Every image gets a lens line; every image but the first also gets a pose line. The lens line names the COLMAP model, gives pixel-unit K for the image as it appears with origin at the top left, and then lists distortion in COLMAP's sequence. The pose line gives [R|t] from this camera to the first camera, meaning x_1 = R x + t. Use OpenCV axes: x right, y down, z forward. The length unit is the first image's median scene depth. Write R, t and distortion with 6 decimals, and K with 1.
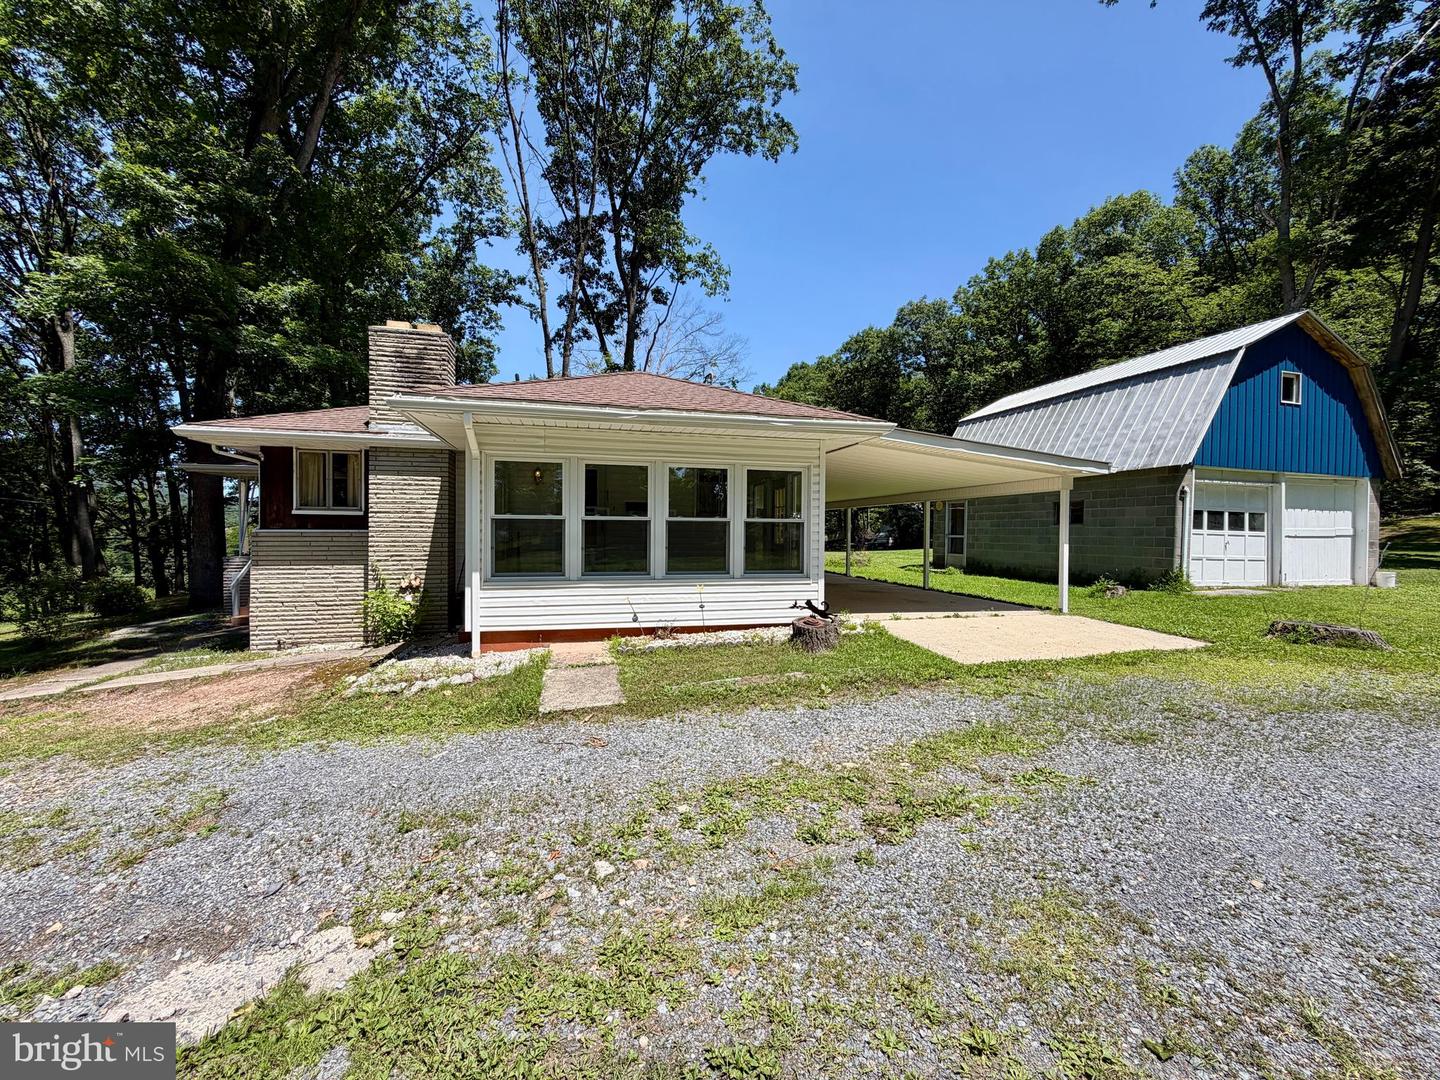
lens RADIAL K [[583.2, 0, 720.0], [0, 583.2, 540.0], [0, 0, 1]] dist [-0.001112, -0.000106]
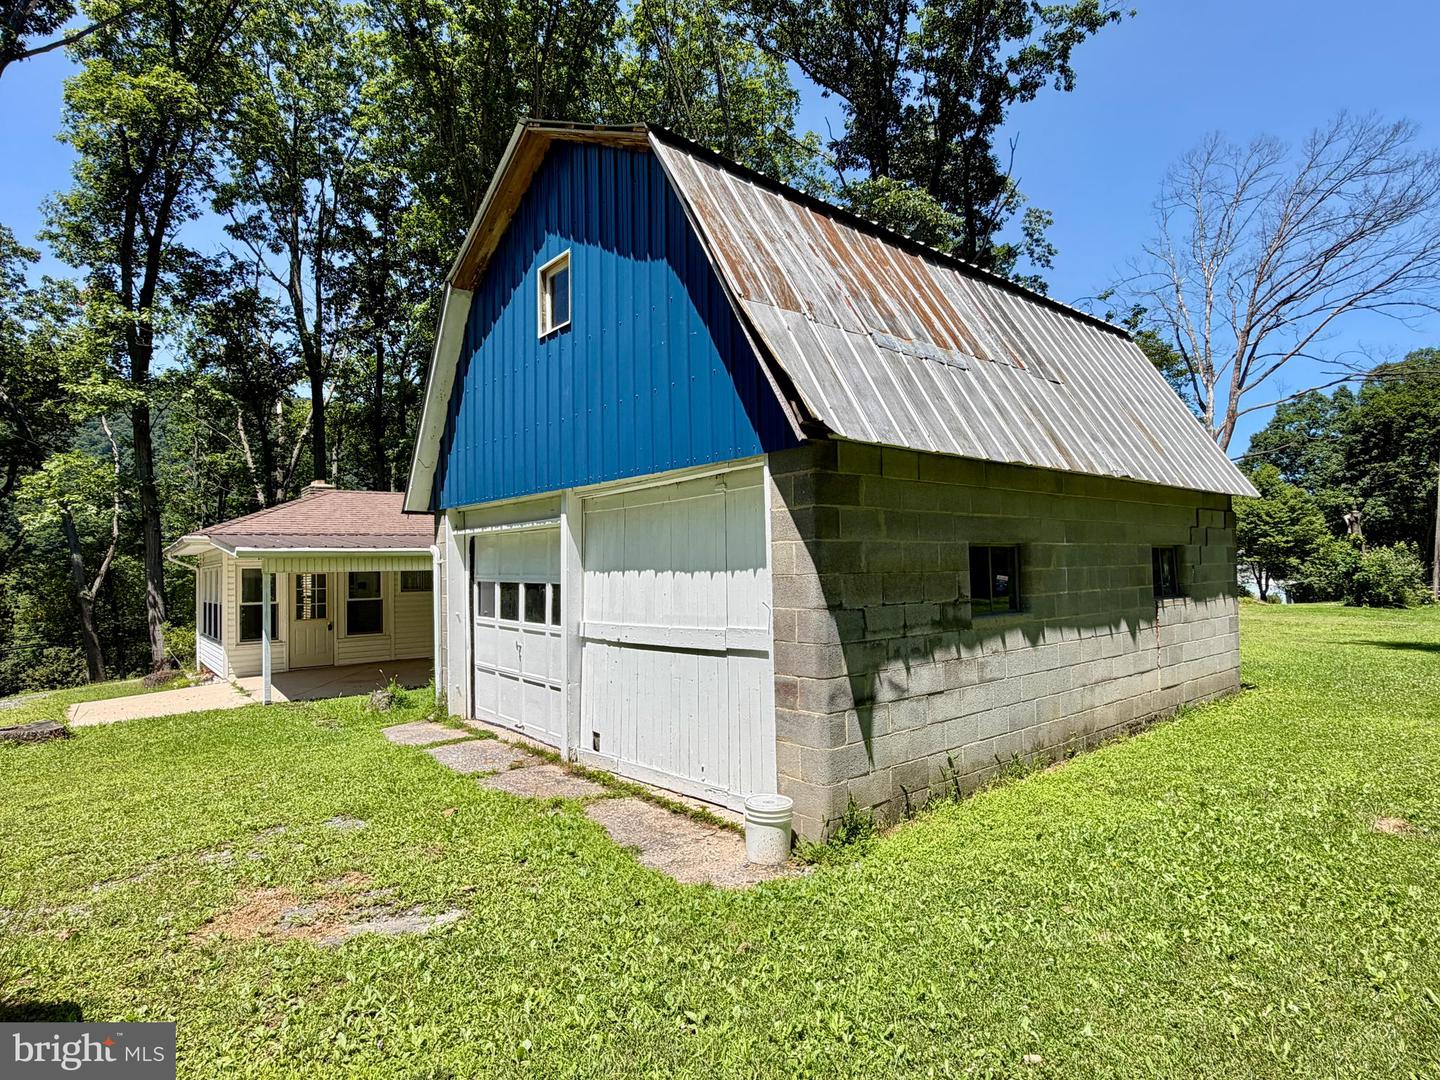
lens RADIAL K [[790.1, 0, 720.0], [0, 790.1, 540.0], [0, 0, 1]] dist [0.001440, 0.000185]
pose [[0.398552, -0.059345, -0.915224, 1.535502], [0.020095, 0.998230, -0.055977, -0.044330], [0.916926, 0.003918, 0.399039, 0.870963]]
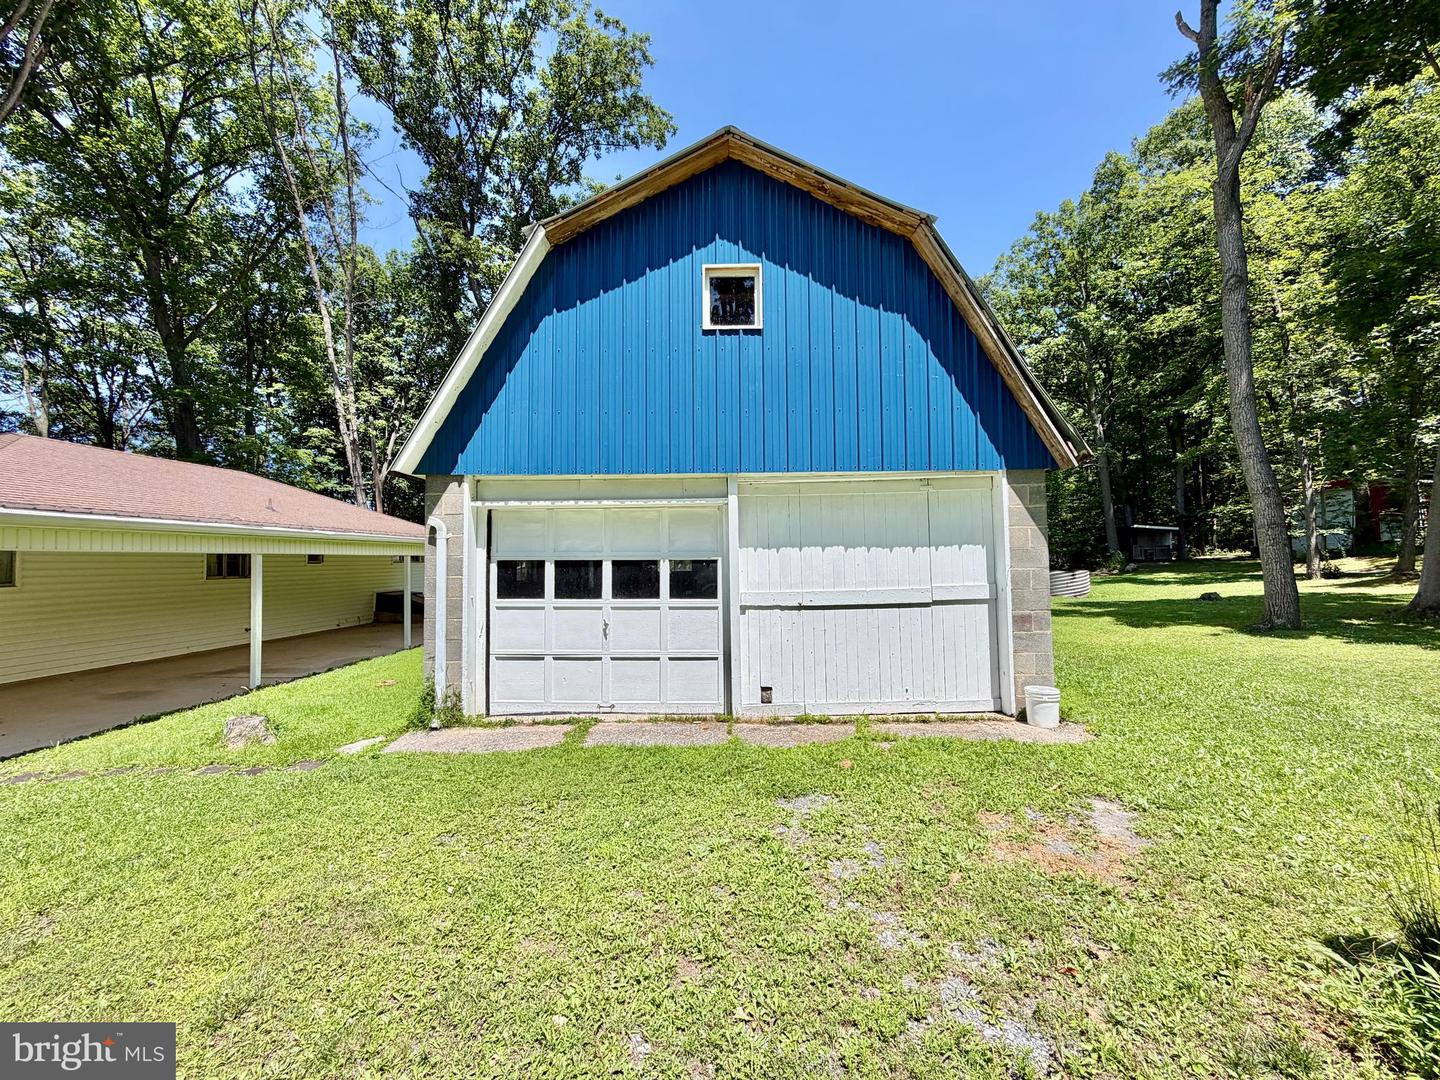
lens RADIAL K [[583.2, 0, 720.0], [0, 583.2, 540.0], [0, 0, 1]] dist [-0.001112, -0.000106]
pose [[0.959244, -0.042892, -0.279305, 1.084028], [0.030736, 0.998386, -0.047758, -0.039729], [0.280902, 0.037226, 0.959014, 0.544022]]
